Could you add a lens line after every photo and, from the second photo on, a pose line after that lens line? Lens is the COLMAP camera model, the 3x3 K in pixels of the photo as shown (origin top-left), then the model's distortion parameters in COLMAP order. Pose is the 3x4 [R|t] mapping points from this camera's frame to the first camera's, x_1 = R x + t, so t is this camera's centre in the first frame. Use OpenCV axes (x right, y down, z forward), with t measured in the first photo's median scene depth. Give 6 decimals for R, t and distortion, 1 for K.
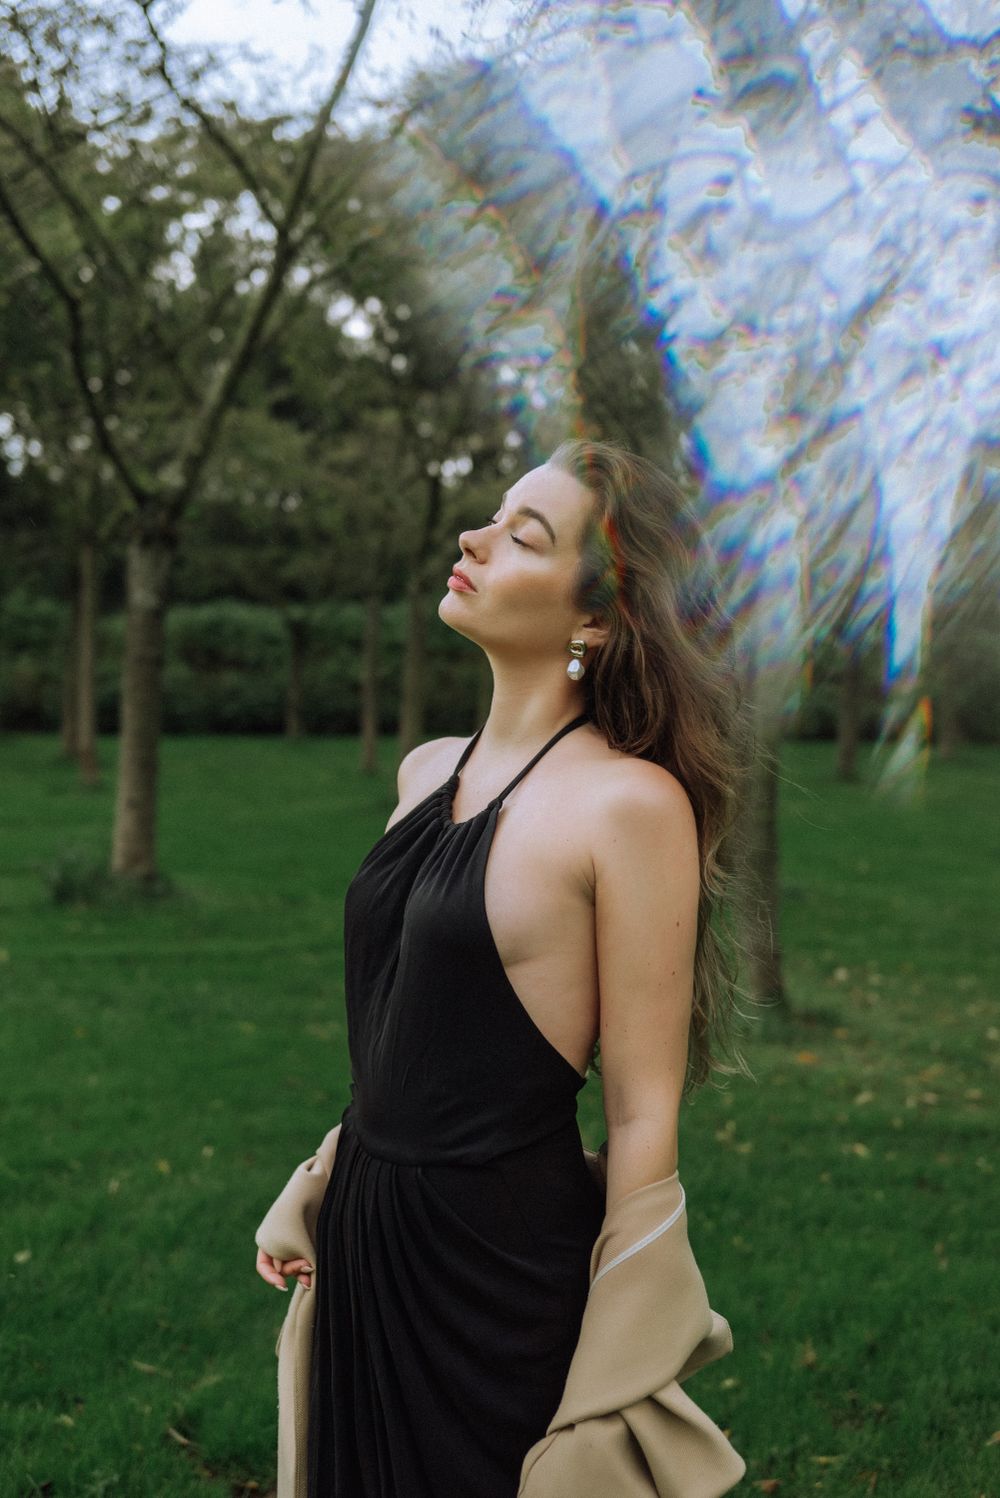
lens RADIAL K [[1623.6, 0, 494.6], [0, 1623.6, 749.2], [0, 0, 1]] dist [0.109372, -0.002952]
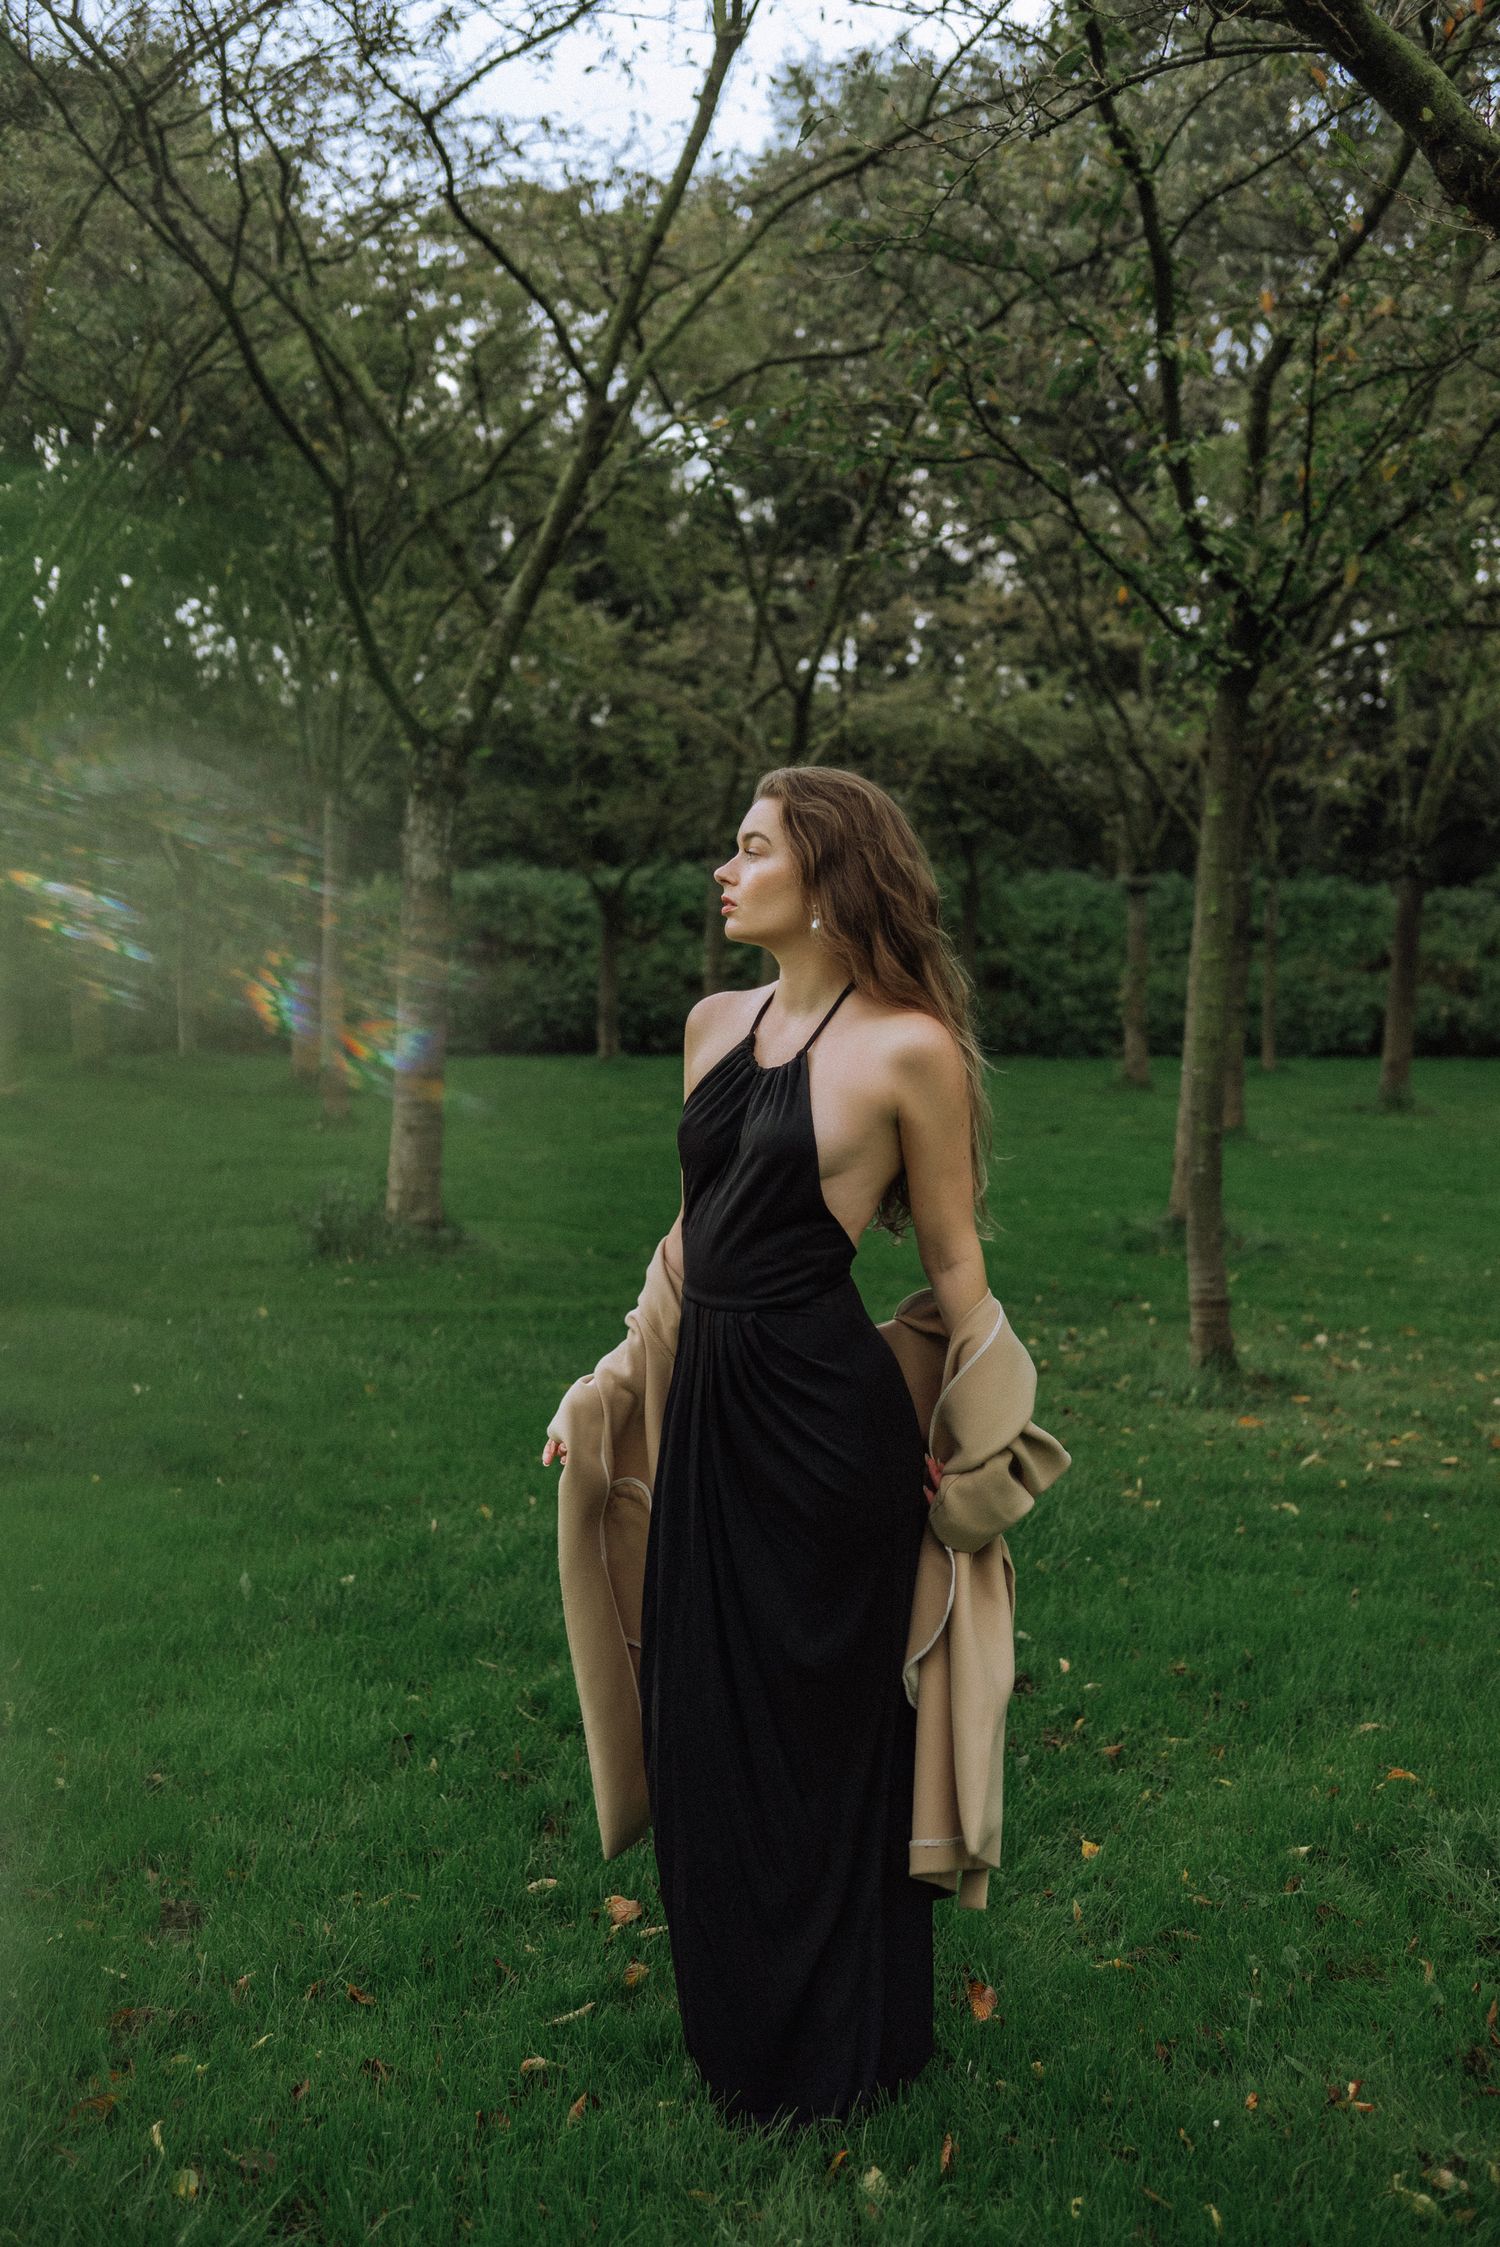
lens RADIAL K [[2435.4, 0, 742.0], [0, 2435.4, 1123.8], [0, 0, 1]] dist [0.109372, -0.002952]
pose [[0.997815, -0.004840, -0.065894, 0.011859], [0.006073, 0.999810, 0.018534, 0.009917], [0.065792, -0.018893, 0.997654, -0.144863]]
